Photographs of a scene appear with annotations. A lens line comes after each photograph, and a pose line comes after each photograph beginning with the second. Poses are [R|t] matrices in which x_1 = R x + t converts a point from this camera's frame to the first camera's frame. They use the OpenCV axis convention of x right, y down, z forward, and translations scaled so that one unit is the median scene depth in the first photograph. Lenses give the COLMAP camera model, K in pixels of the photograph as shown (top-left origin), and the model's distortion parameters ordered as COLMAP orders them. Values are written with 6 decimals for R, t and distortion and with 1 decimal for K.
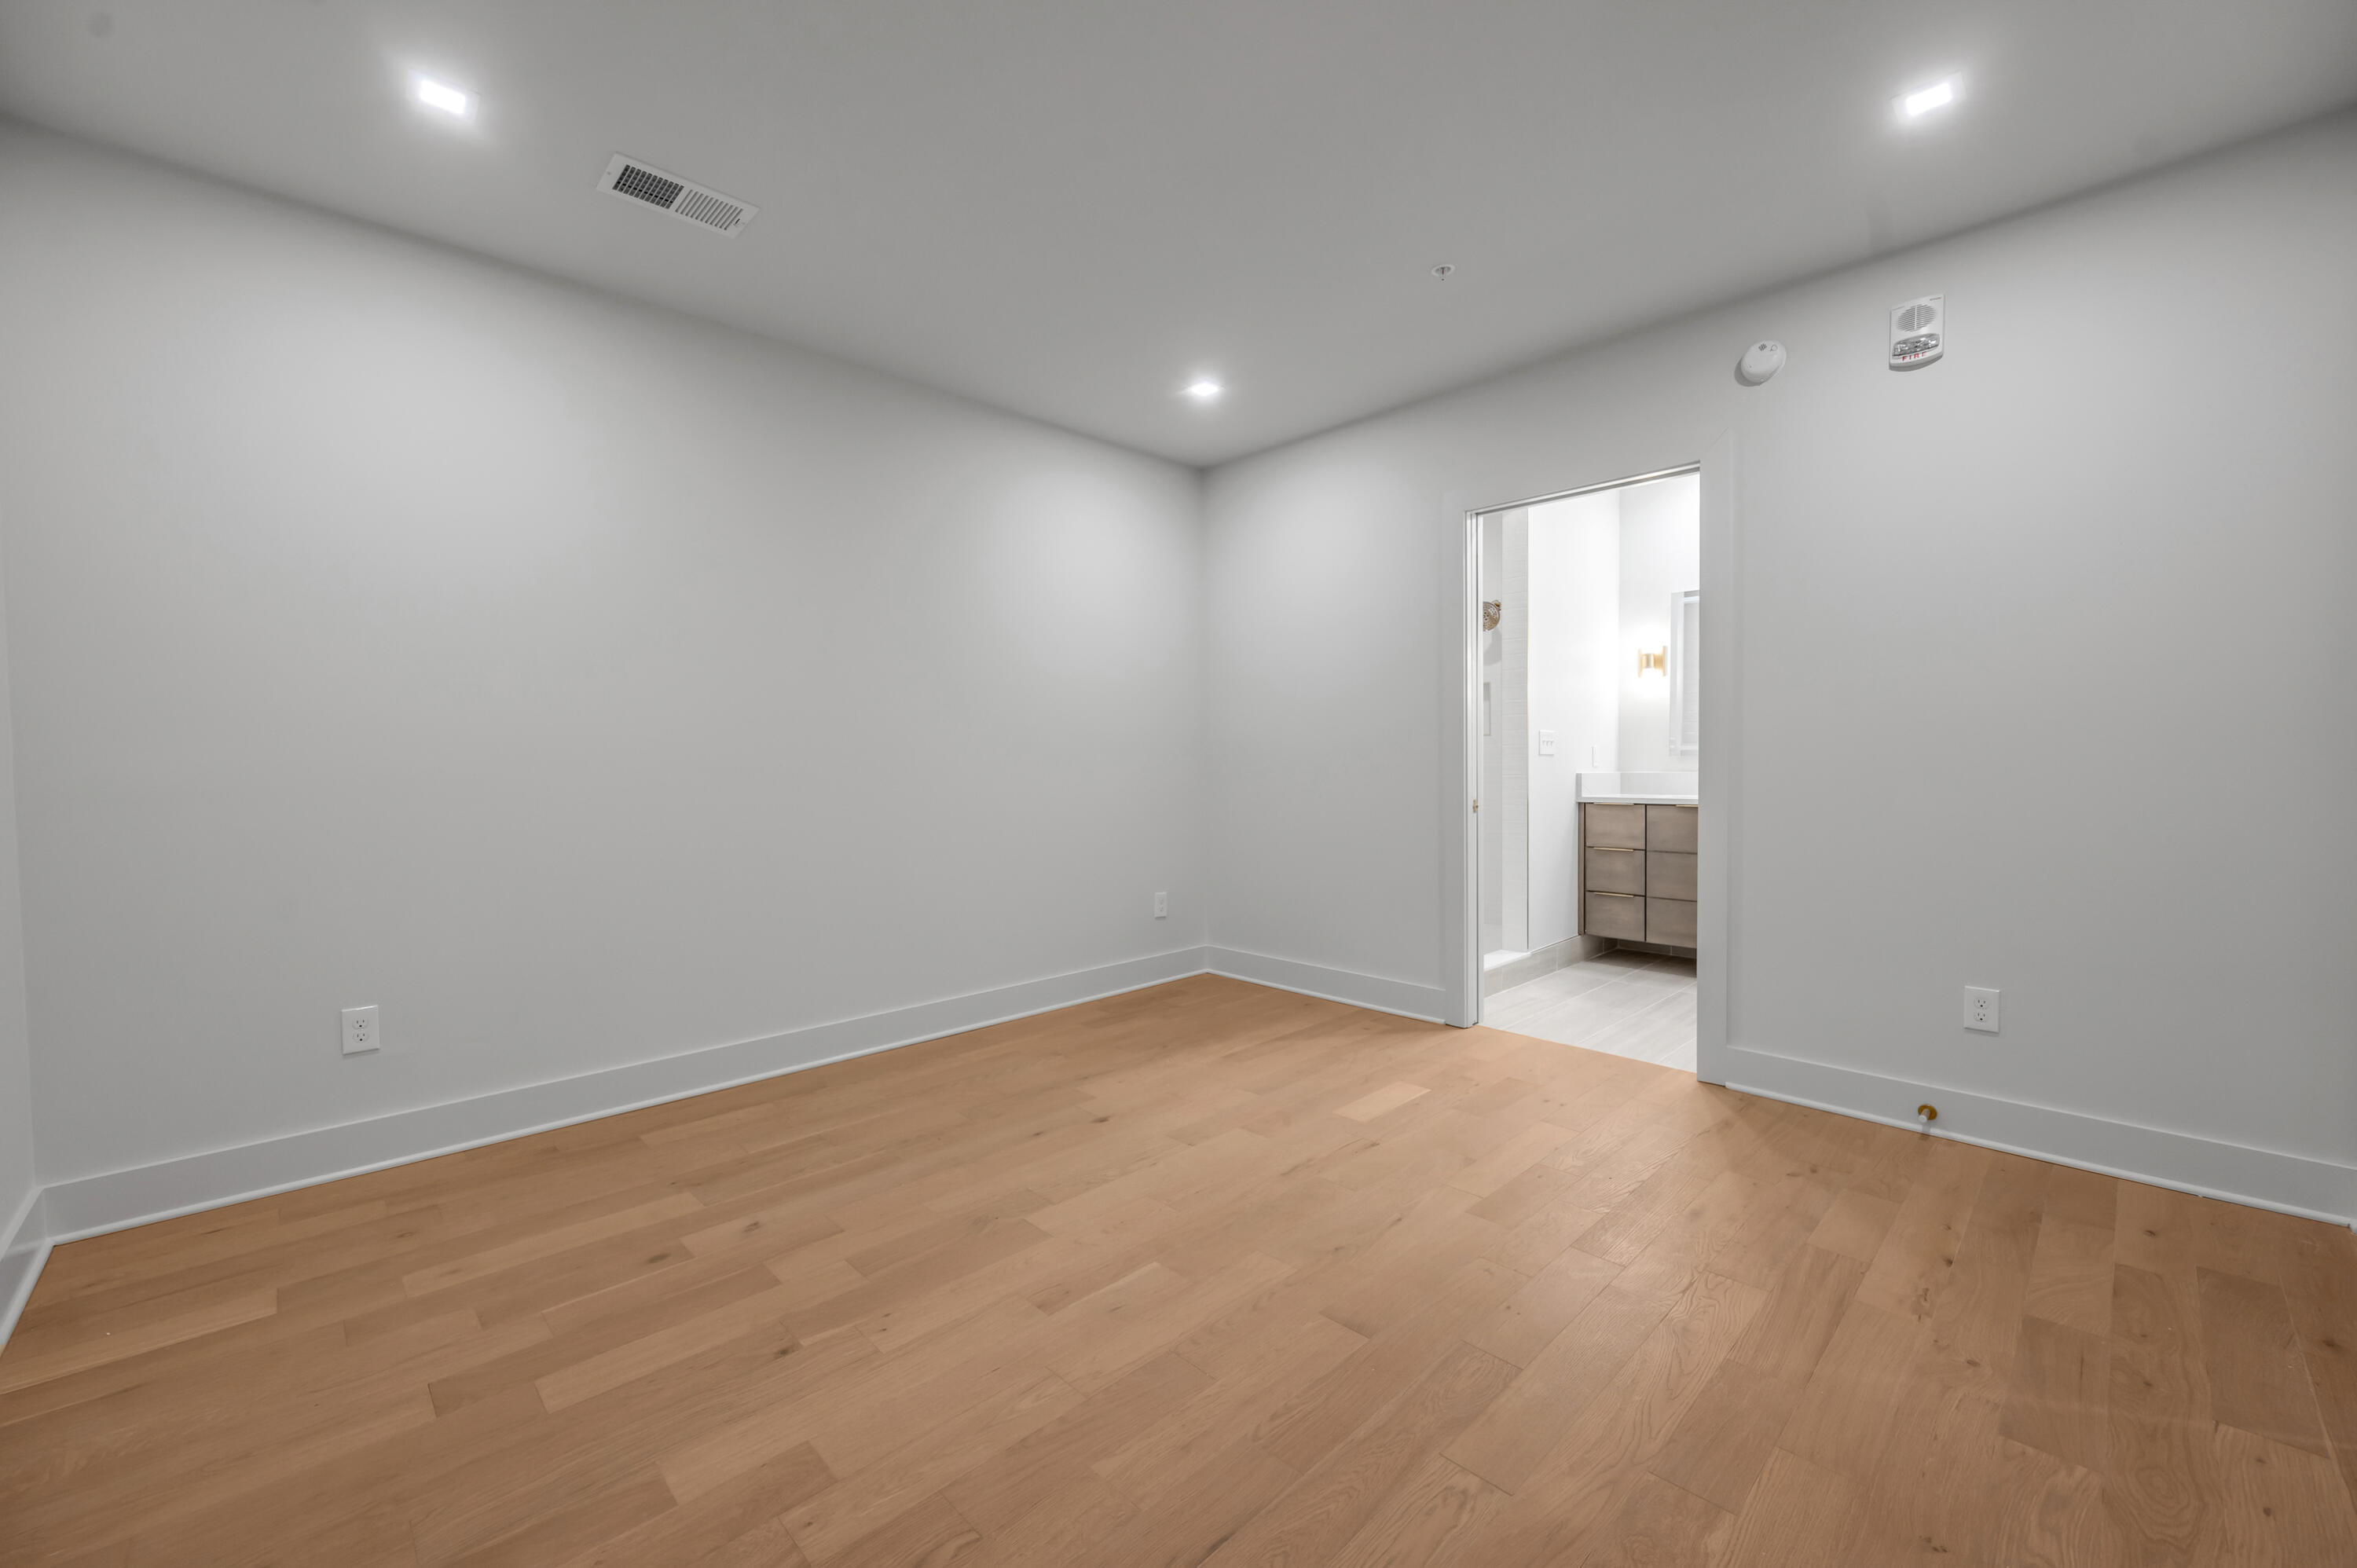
lens RADIAL K [[942.8, 0, 1178.5], [0, 942.8, 784.0], [0, 0, 1]] dist [-0.001679, -0.000040]
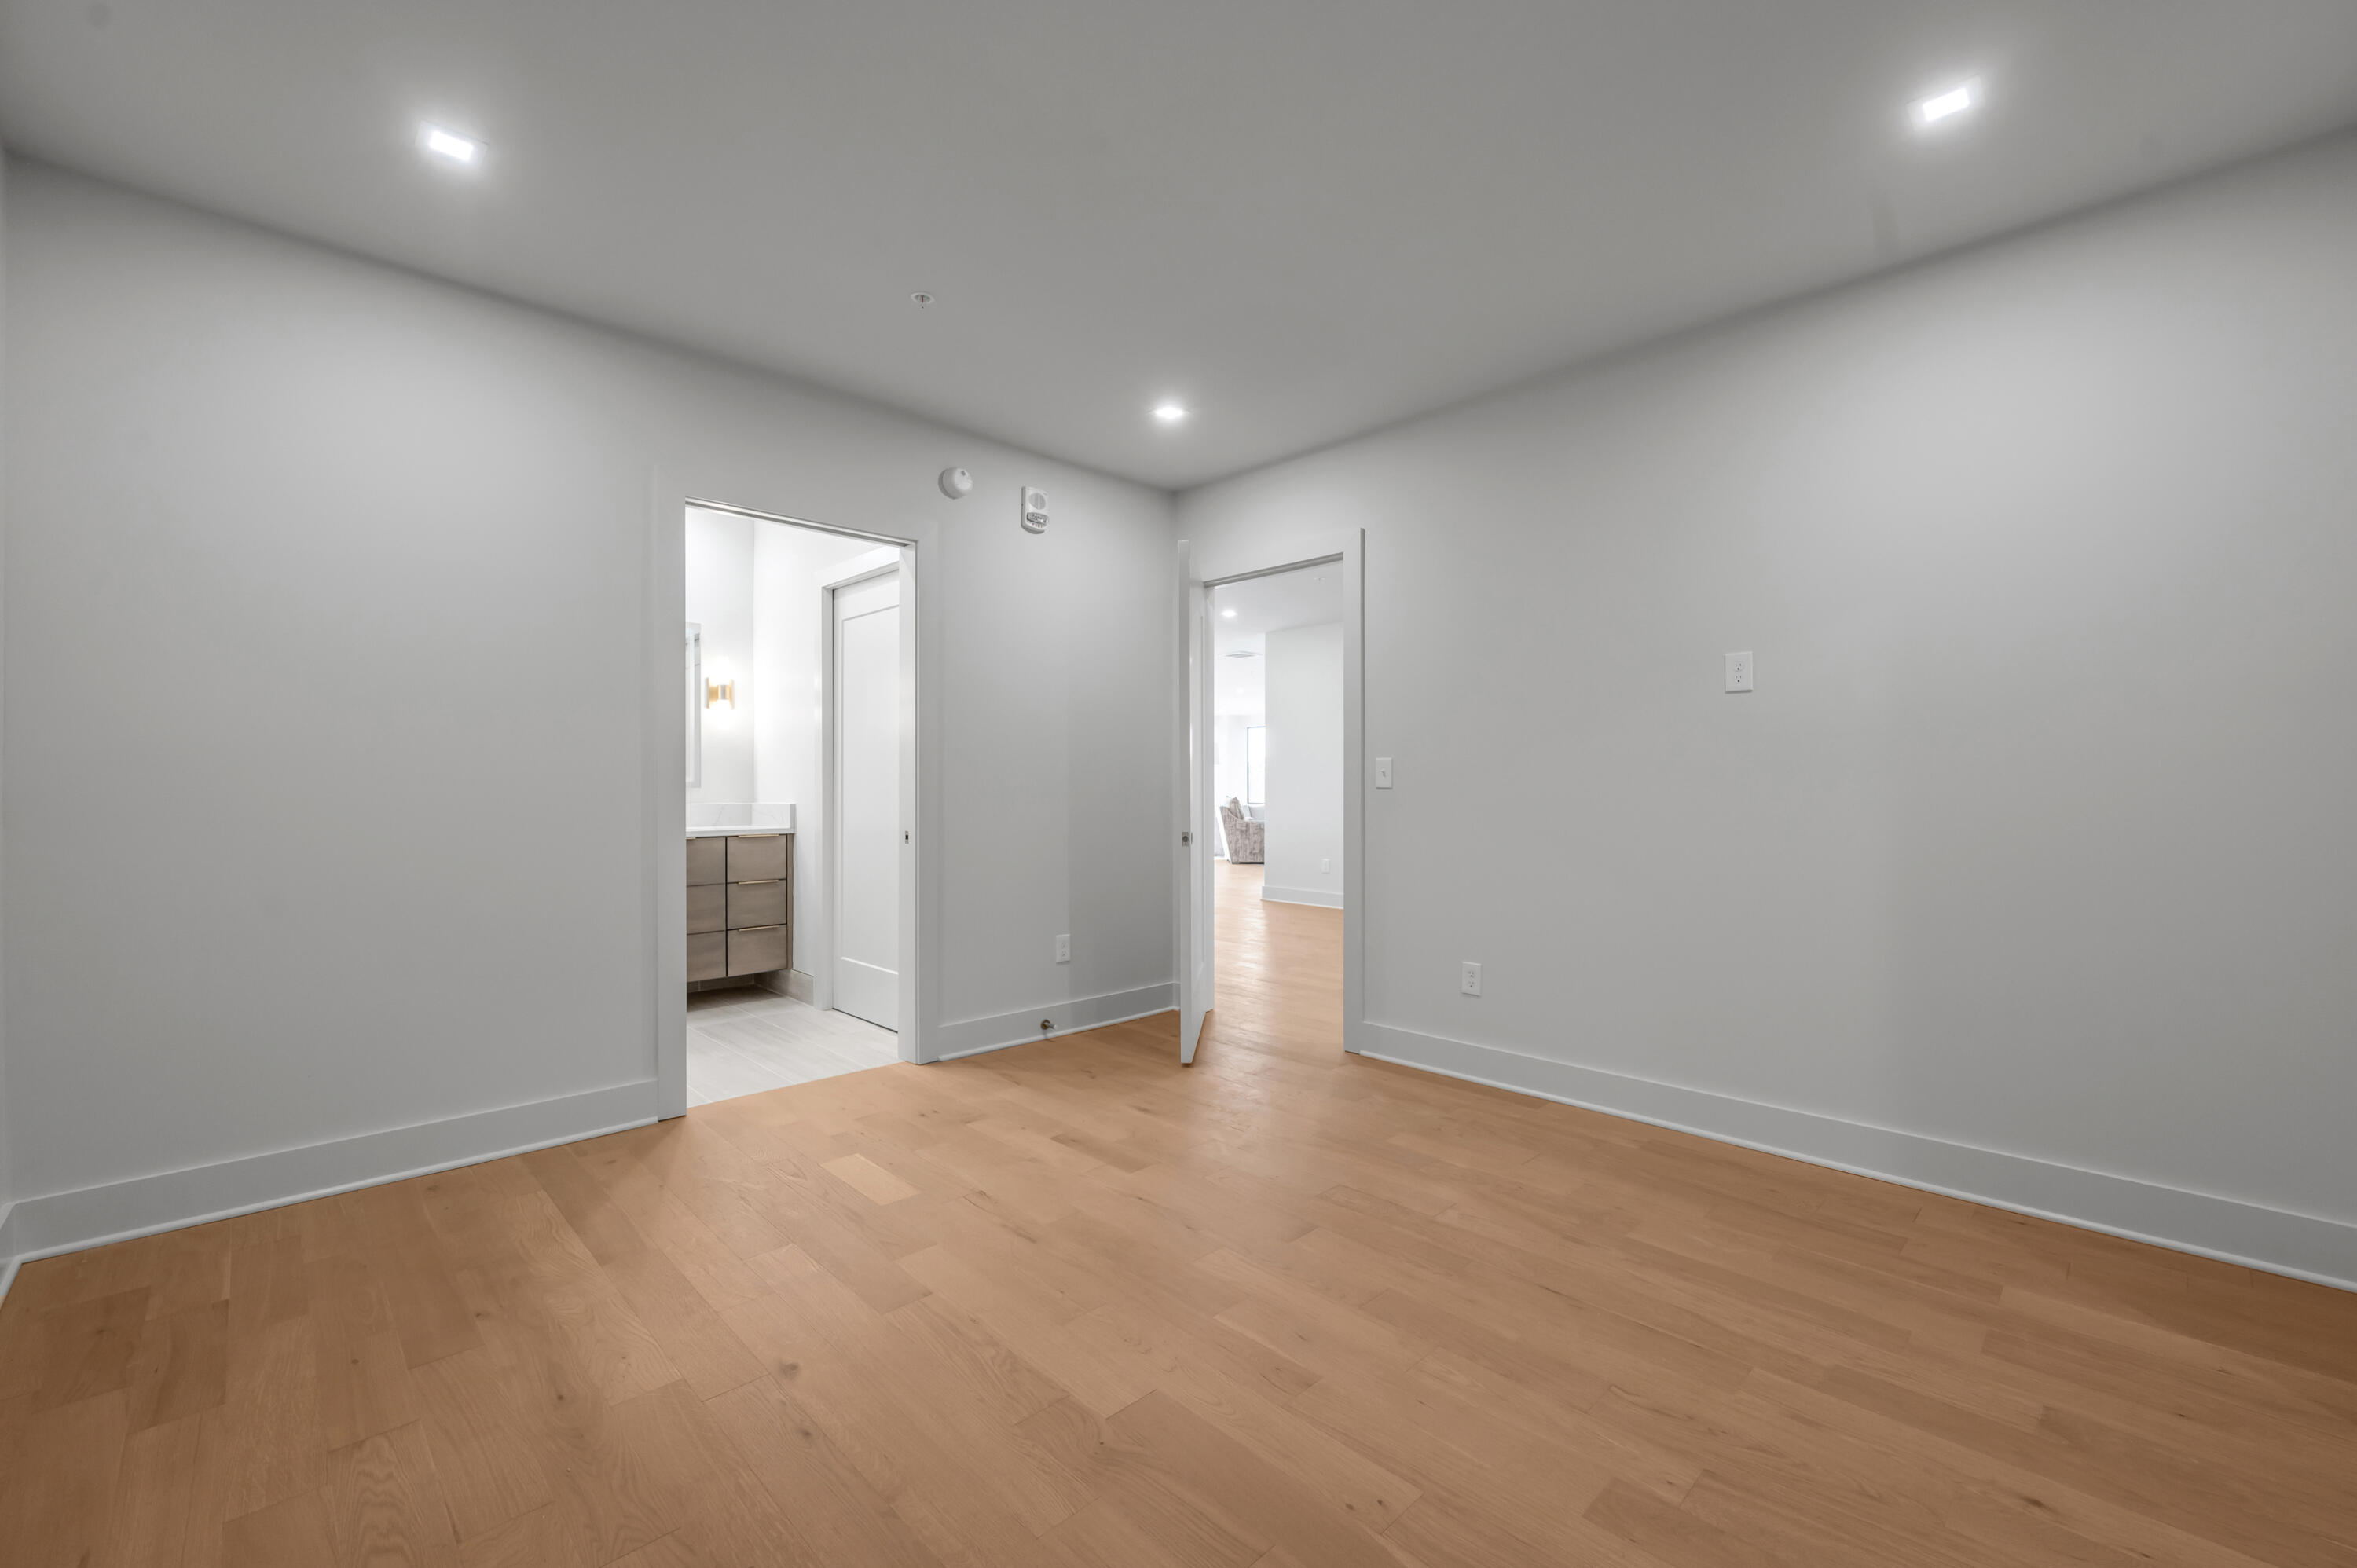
lens RADIAL K [[970.5, 0, 1175.4], [0, 970.5, 796.8], [0, 0, 1]] dist [-0.000788, 0.000027]
pose [[0.003448, -0.004009, 0.999986, -0.755745], [0.026482, 0.999642, 0.003917, -0.017682], [-0.999643, 0.026469, 0.003553, 0.769495]]
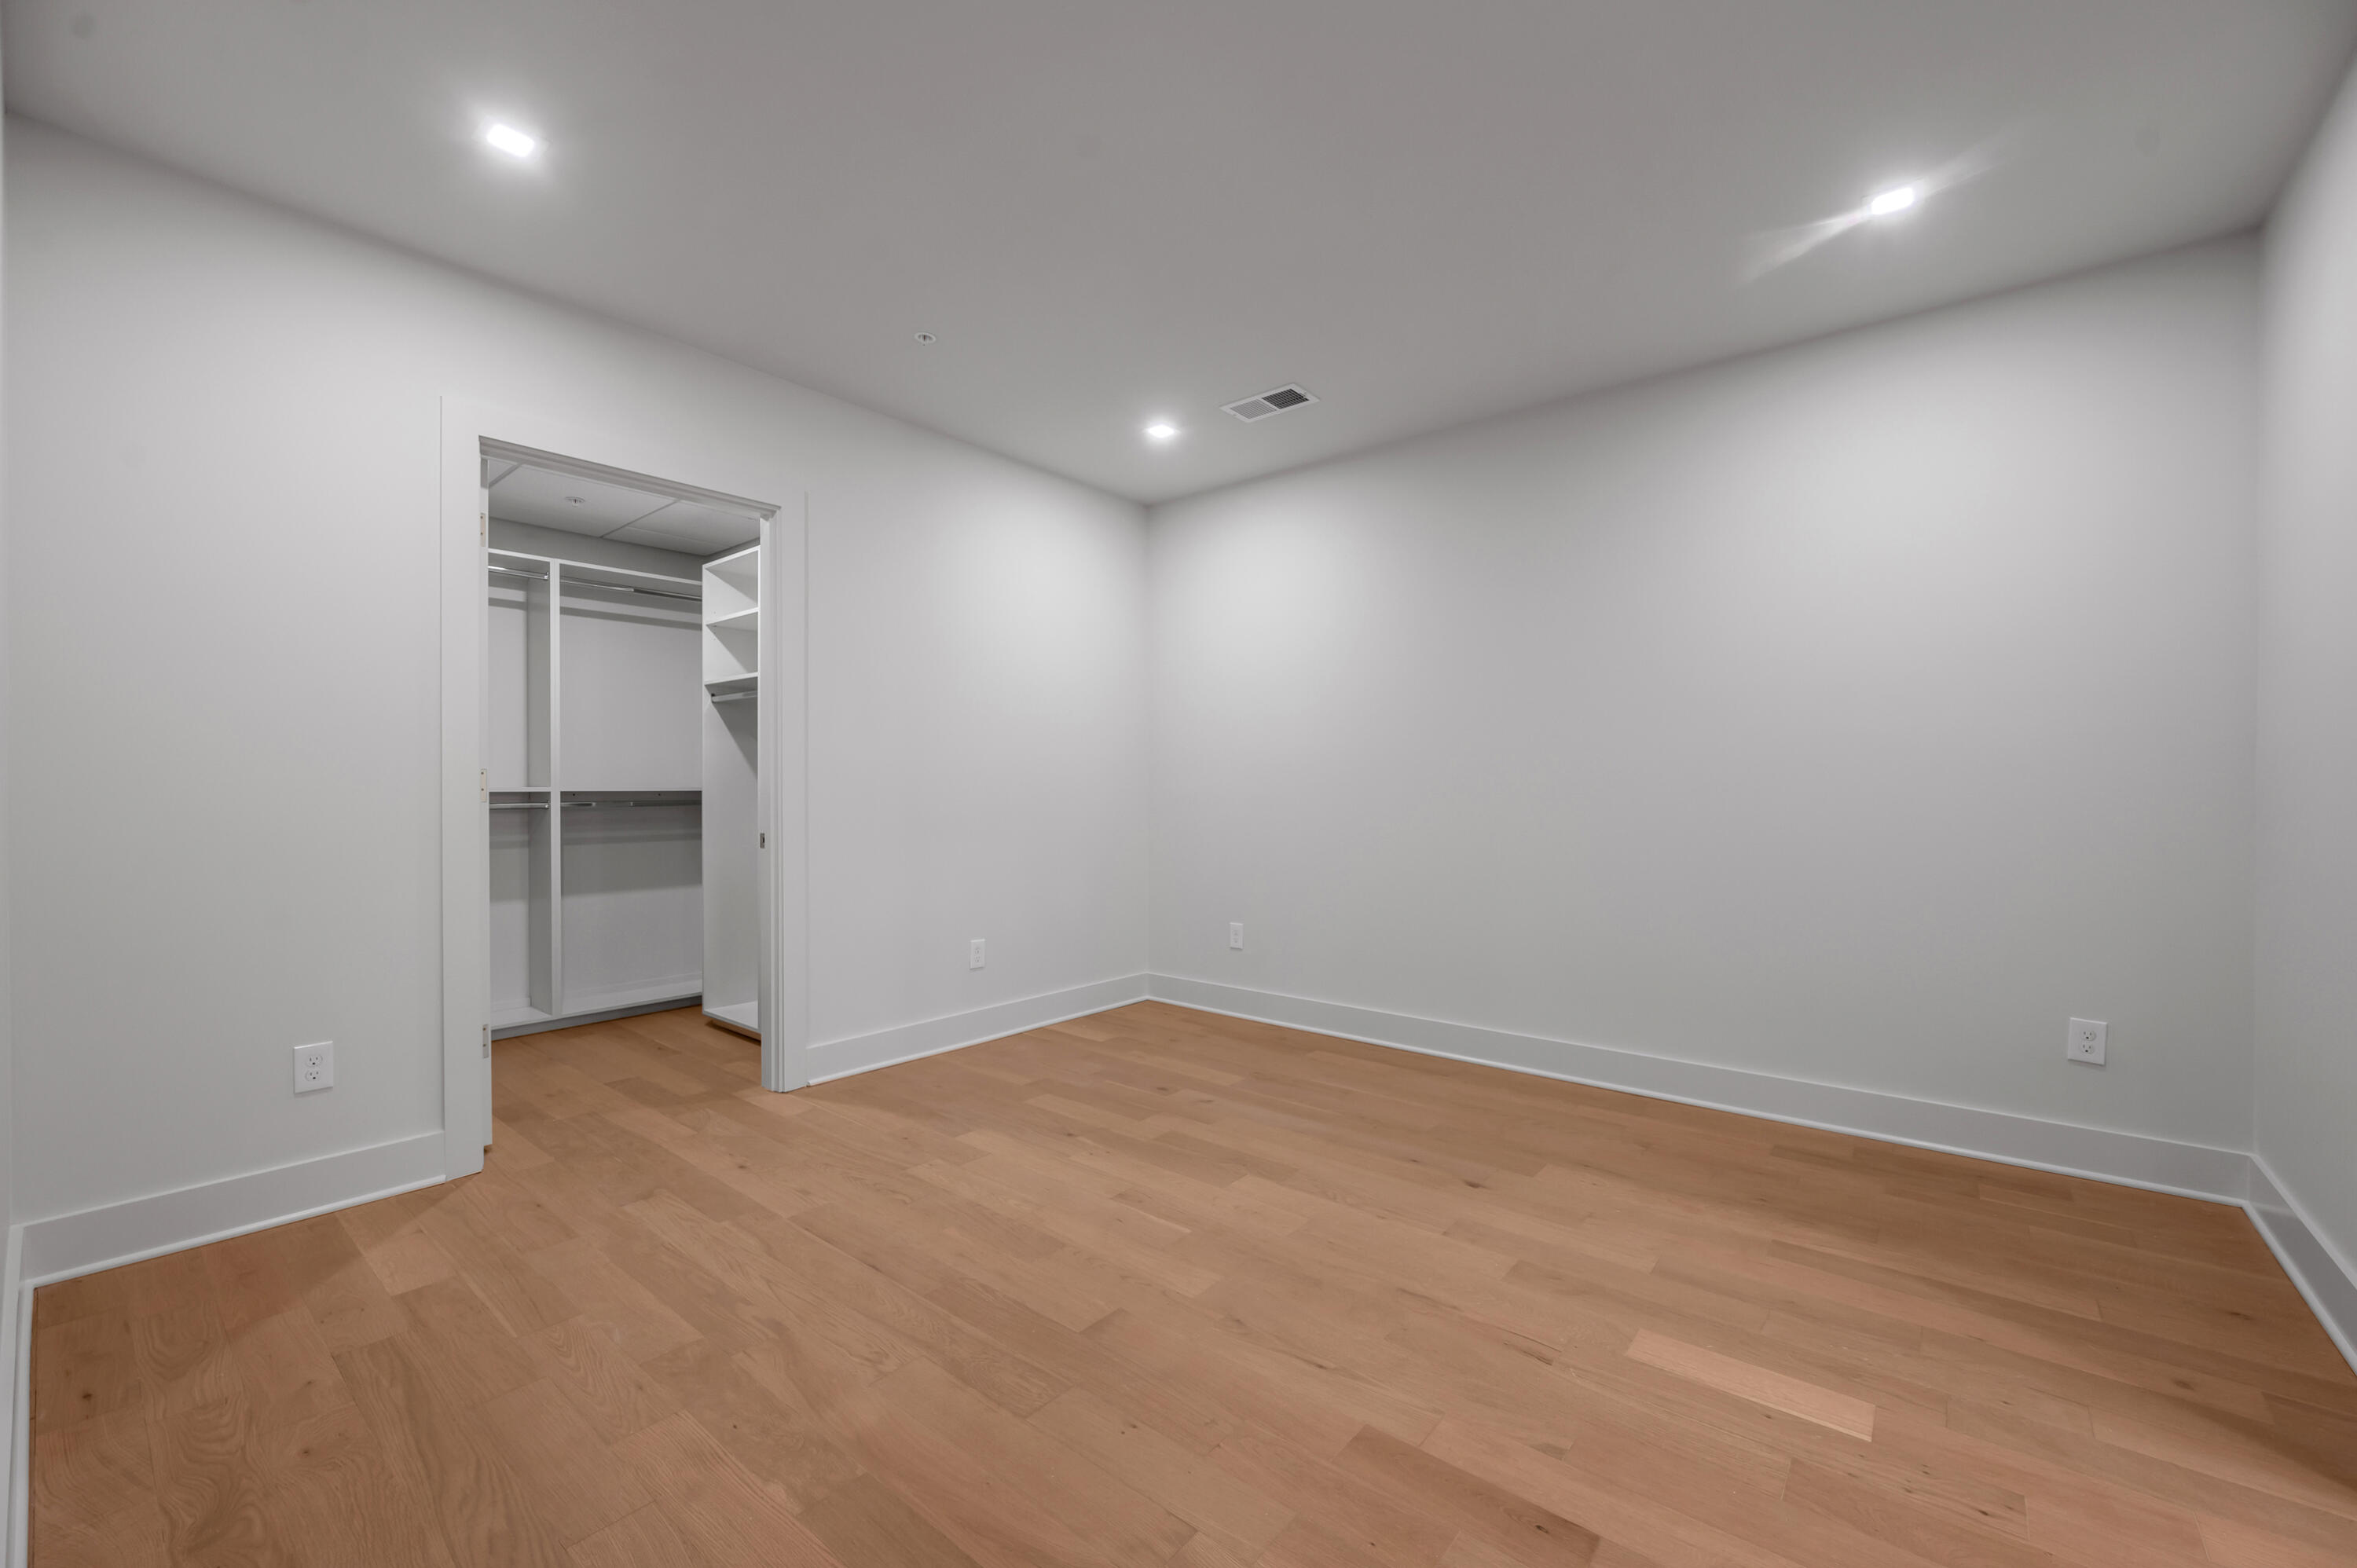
lens RADIAL K [[942.8, 0, 1178.5], [0, 942.8, 784.0], [0, 0, 1]] dist [-0.001679, -0.000040]
pose [[0.107609, 0.003588, -0.994187, 0.830133], [-0.028445, 0.999595, 0.000529, -0.023871], [0.993786, 0.028223, 0.107667, 0.637750]]
